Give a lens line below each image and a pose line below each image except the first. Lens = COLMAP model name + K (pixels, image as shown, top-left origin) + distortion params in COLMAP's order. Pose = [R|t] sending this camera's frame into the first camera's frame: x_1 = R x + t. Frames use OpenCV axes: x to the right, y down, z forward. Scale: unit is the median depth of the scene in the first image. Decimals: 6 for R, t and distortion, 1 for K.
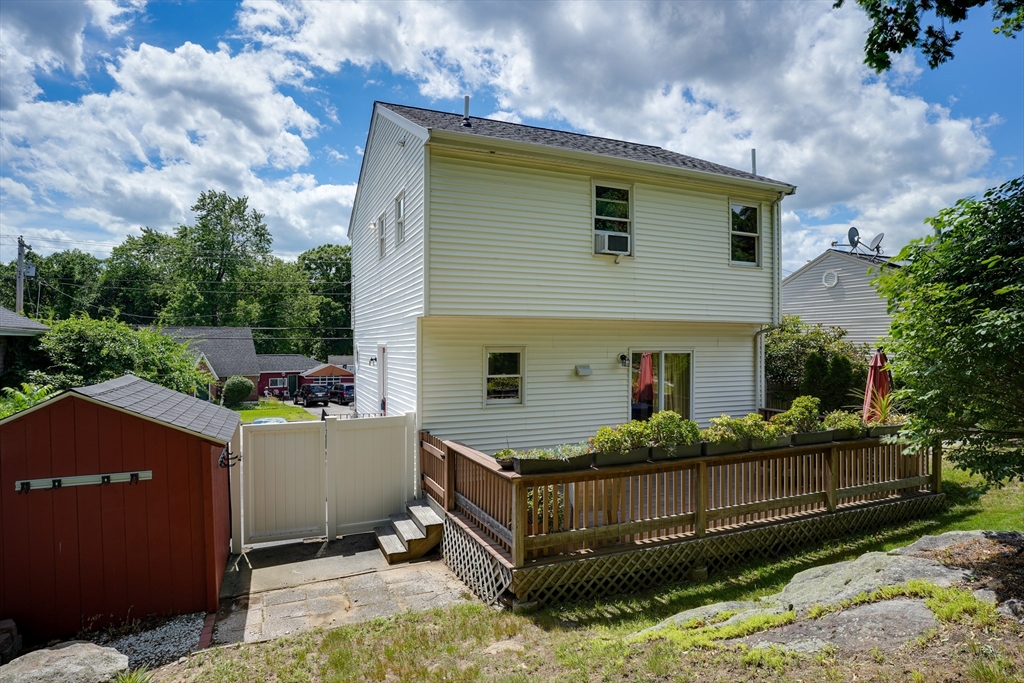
lens RADIAL K [[581.4, 0, 512.0], [0, 581.4, 341.5], [0, 0, 1]] dist [-0.037514, -0.000658]
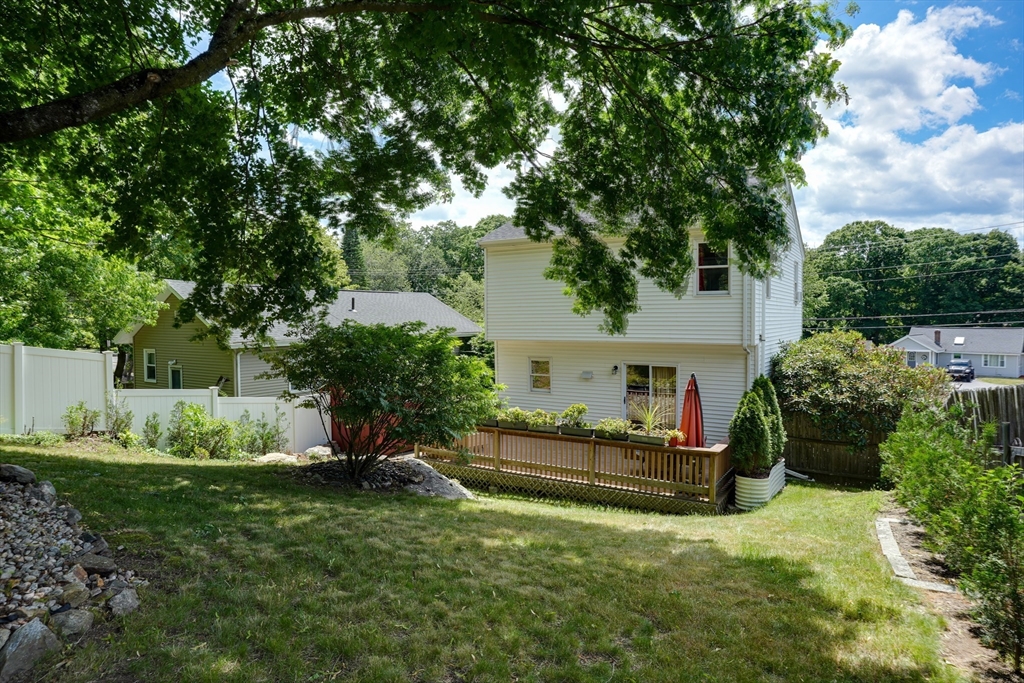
lens RADIAL K [[581.4, 0, 512.0], [0, 581.4, 341.5], [0, 0, 1]] dist [-0.037514, -0.000658]
pose [[0.559797, 0.025716, -0.828231, 1.278642], [0.010870, 0.999204, 0.038371, -0.096894], [0.828558, -0.030483, 0.559072, 0.016709]]
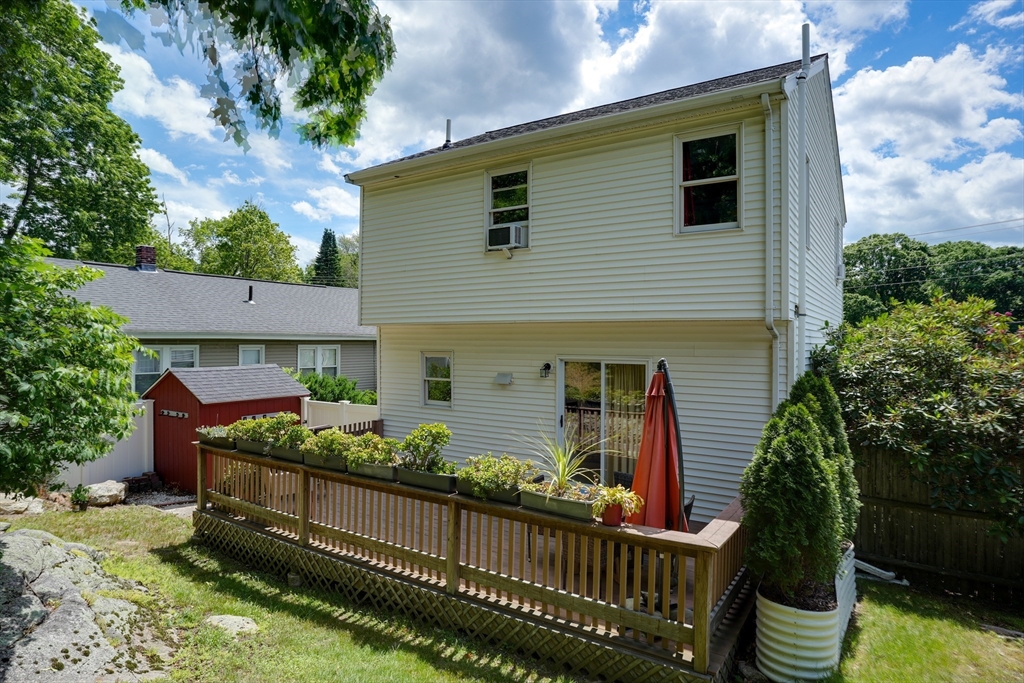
lens RADIAL K [[578.5, 0, 491.1], [0, 578.5, 342.6], [0, 0, 1]] dist [-0.037192, 0.001948]
pose [[0.527623, 0.001733, -0.849477, 0.914150], [-0.003657, 0.999993, -0.000231, -0.006878], [0.849471, 0.003228, 0.527626, 0.516827]]
